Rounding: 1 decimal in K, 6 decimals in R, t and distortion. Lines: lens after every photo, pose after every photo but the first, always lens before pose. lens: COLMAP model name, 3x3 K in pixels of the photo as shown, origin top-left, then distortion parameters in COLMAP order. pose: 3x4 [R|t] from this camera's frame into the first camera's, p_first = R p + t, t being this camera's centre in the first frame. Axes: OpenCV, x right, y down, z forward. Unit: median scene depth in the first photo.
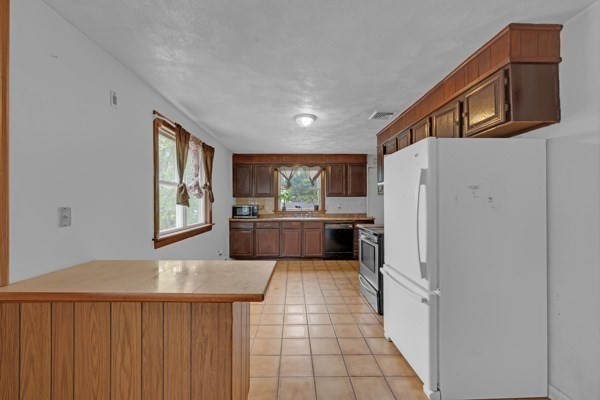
lens RADIAL K [[241.0, 0, 299.1], [0, 241.0, 201.7], [0, 0, 1]] dist [0.004288, 0.000258]
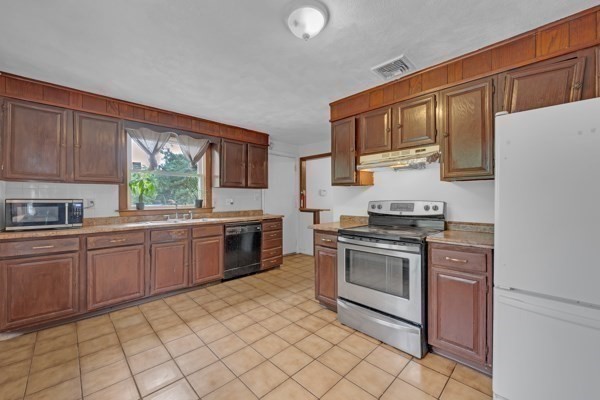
lens RADIAL K [[241.0, 0, 298.8], [0, 241.0, 199.4], [0, 0, 1]] dist [0.004288, 0.000258]
pose [[0.736153, -0.000948, 0.676814, -0.179030], [0.000534, 1.000000, 0.000820, 0.014008], [-0.676814, -0.000242, 0.736154, 0.359439]]
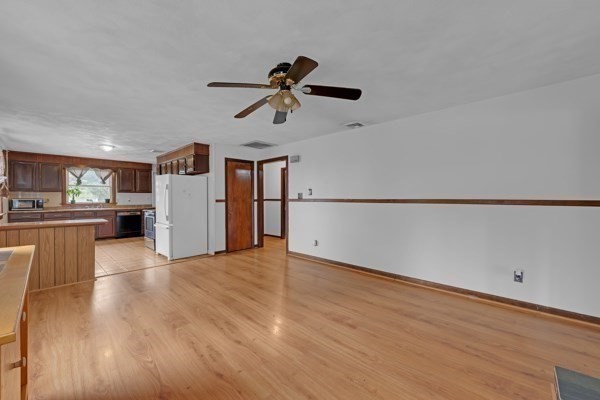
lens RADIAL K [[241.0, 0, 299.0], [0, 241.0, 198.5], [0, 0, 1]] dist [0.004288, 0.000258]
pose [[0.701132, -0.001951, 0.713029, -0.138174], [-0.000146, 0.999996, 0.002880, 0.009589], [-0.713032, -0.002123, 0.701128, -0.665774]]
